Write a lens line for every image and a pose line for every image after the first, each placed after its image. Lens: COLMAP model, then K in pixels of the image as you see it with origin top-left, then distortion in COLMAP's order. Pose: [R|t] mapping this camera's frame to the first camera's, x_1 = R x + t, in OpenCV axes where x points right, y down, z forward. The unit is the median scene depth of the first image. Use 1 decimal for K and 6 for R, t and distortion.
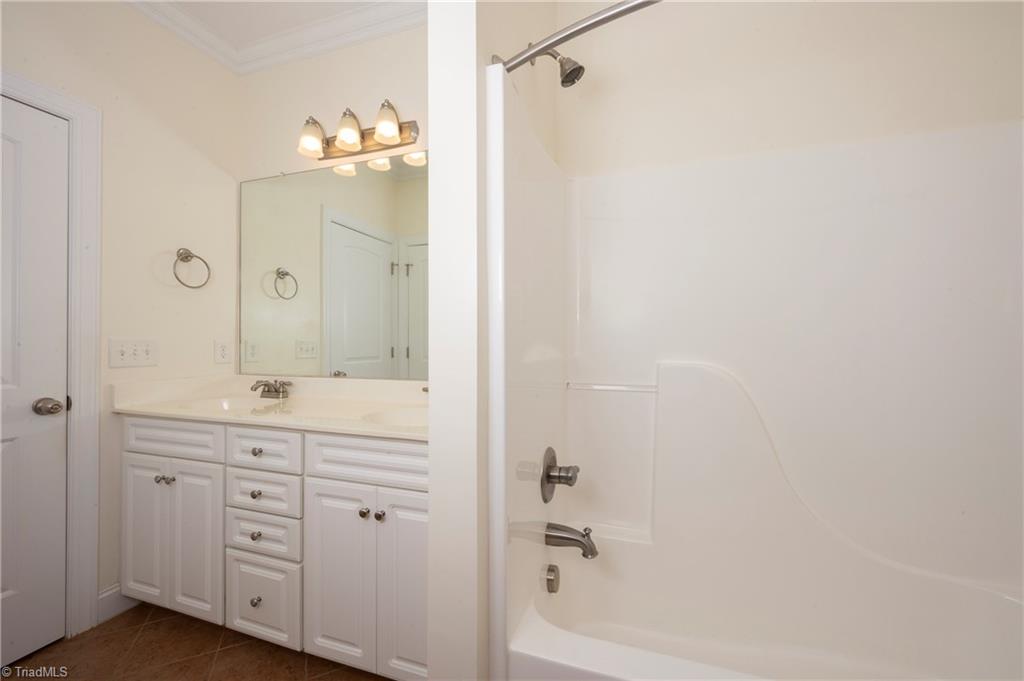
lens RADIAL K [[402.9, 0, 511.6], [0, 402.9, 340.1], [0, 0, 1]] dist [-0.002104, 0.000932]
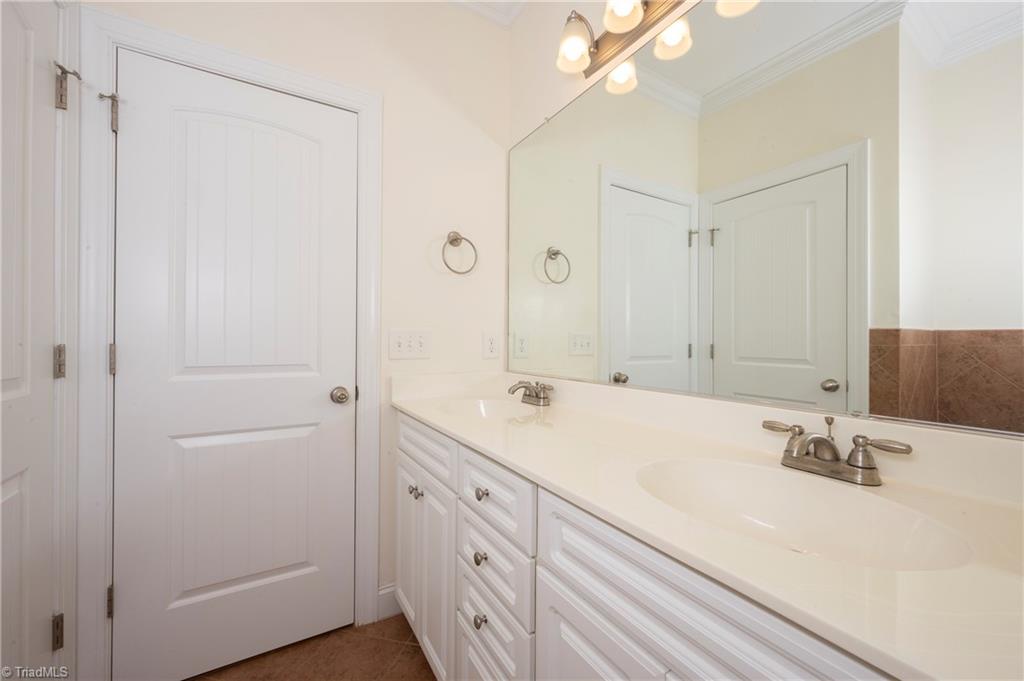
lens RADIAL K [[402.9, 0, 511.7], [0, 402.9, 343.2], [0, 0, 1]] dist [-0.002104, 0.000932]
pose [[0.768526, 0.005127, -0.639798, -0.122506], [-0.000903, 0.999976, 0.006929, 0.018739], [0.639818, -0.004747, 0.768512, 0.367207]]
